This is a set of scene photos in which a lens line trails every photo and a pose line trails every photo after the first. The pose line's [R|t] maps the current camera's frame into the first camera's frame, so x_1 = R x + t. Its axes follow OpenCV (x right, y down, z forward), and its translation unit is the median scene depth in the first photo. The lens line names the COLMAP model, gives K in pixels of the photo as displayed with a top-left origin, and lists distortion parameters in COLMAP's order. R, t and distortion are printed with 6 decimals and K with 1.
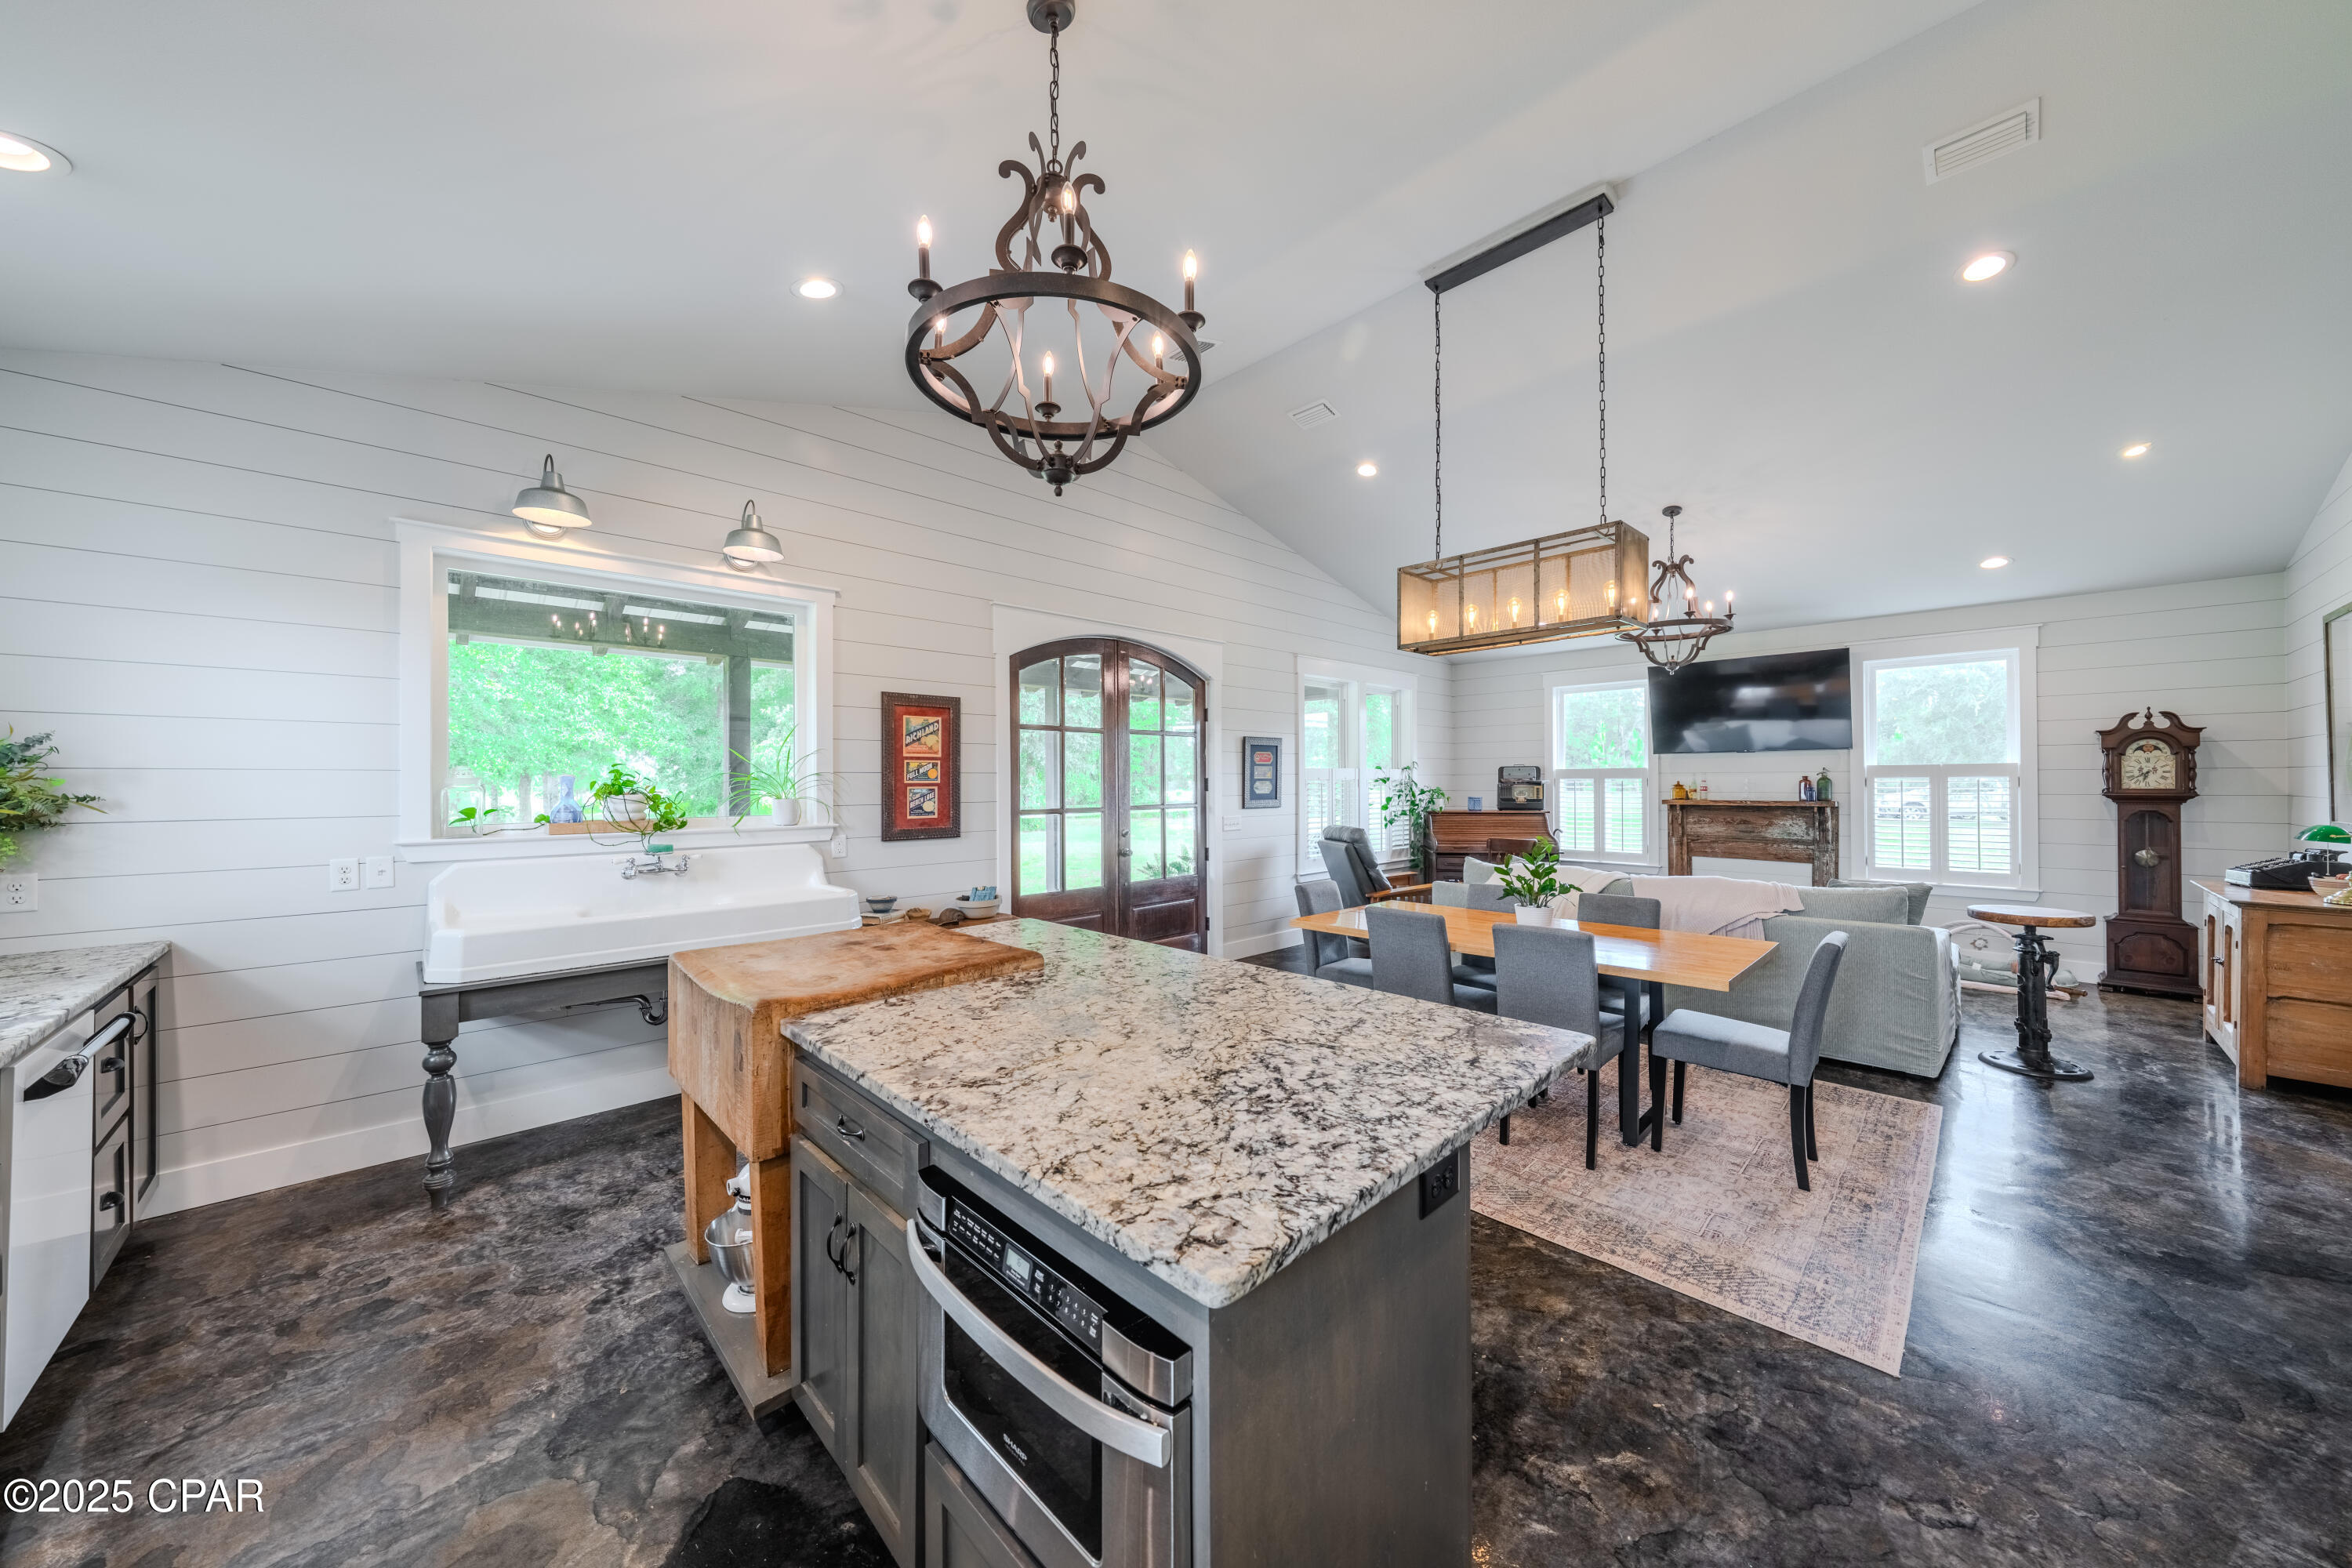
lens RADIAL K [[802.8, 0, 1176.2], [0, 802.8, 780.3], [0, 0, 1]] dist [-0.000618, 0.000181]
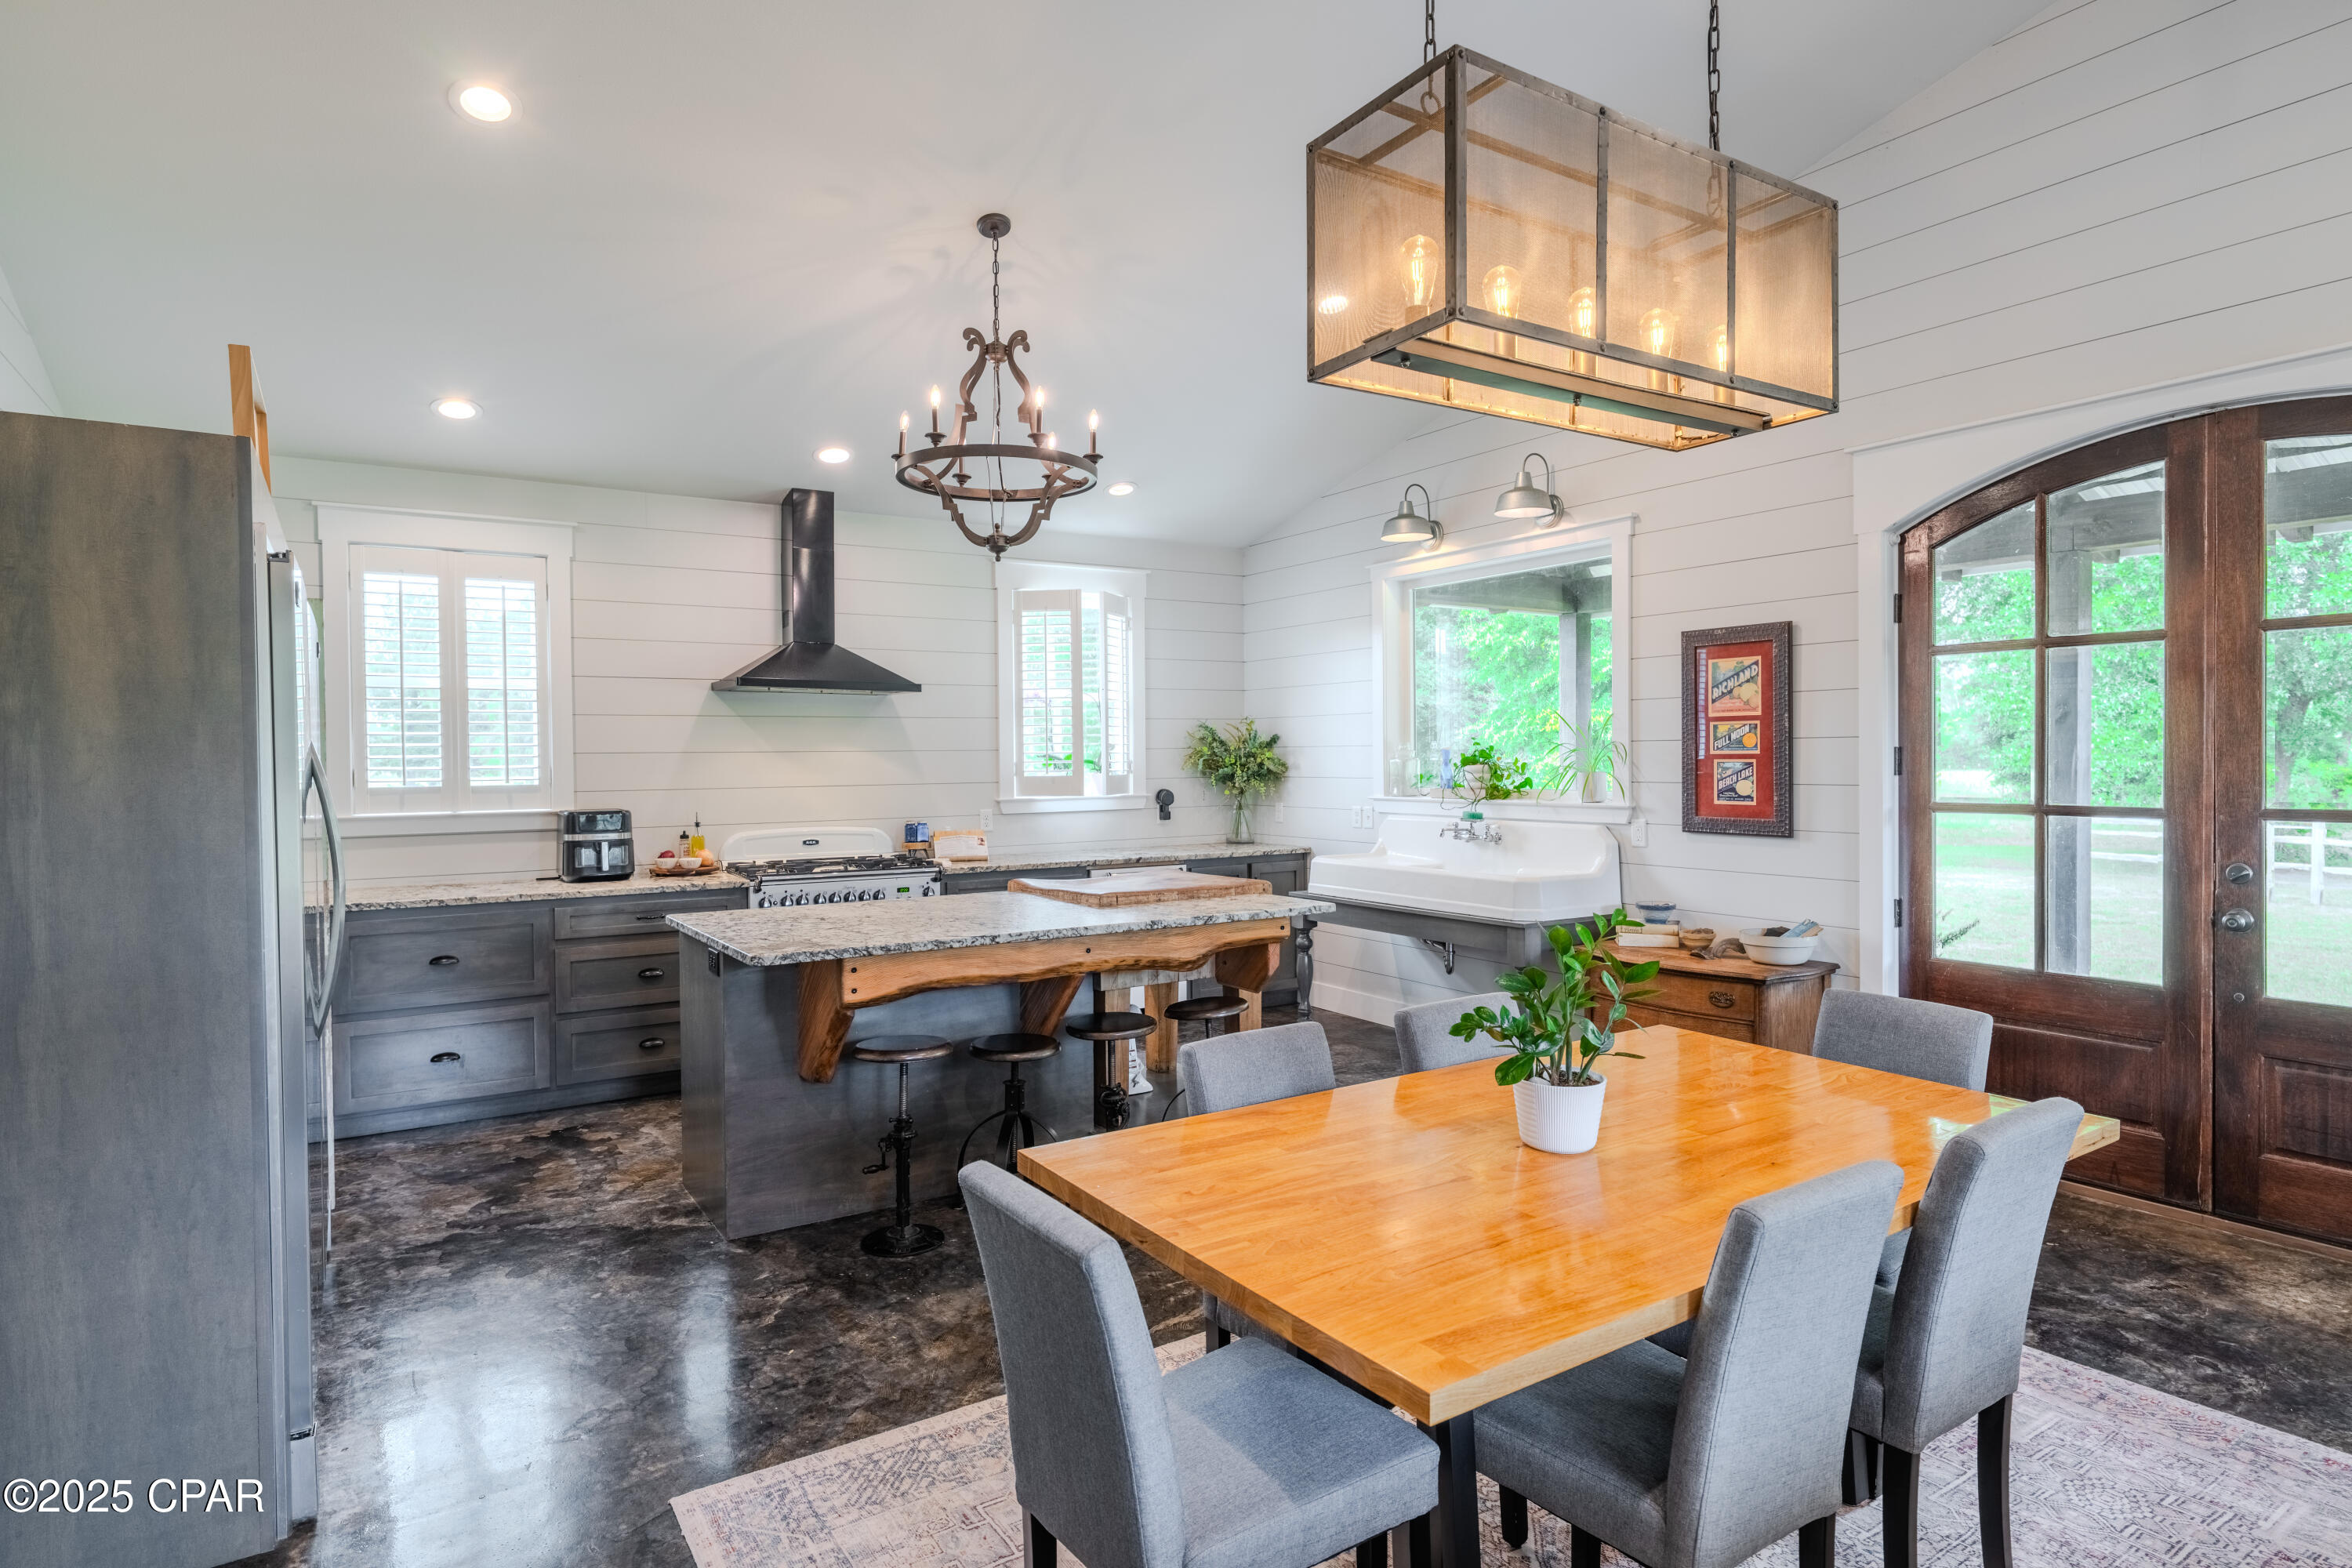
lens RADIAL K [[1269.5, 0, 1175.5], [0, 1269.5, 777.0], [0, 0, 1]] dist [0.002388, 0.000025]
pose [[-0.196941, 0.020476, -0.980201, 1.443838], [0.011204, 0.999764, 0.018634, -0.004376], [0.980351, -0.007313, -0.197124, 1.243396]]
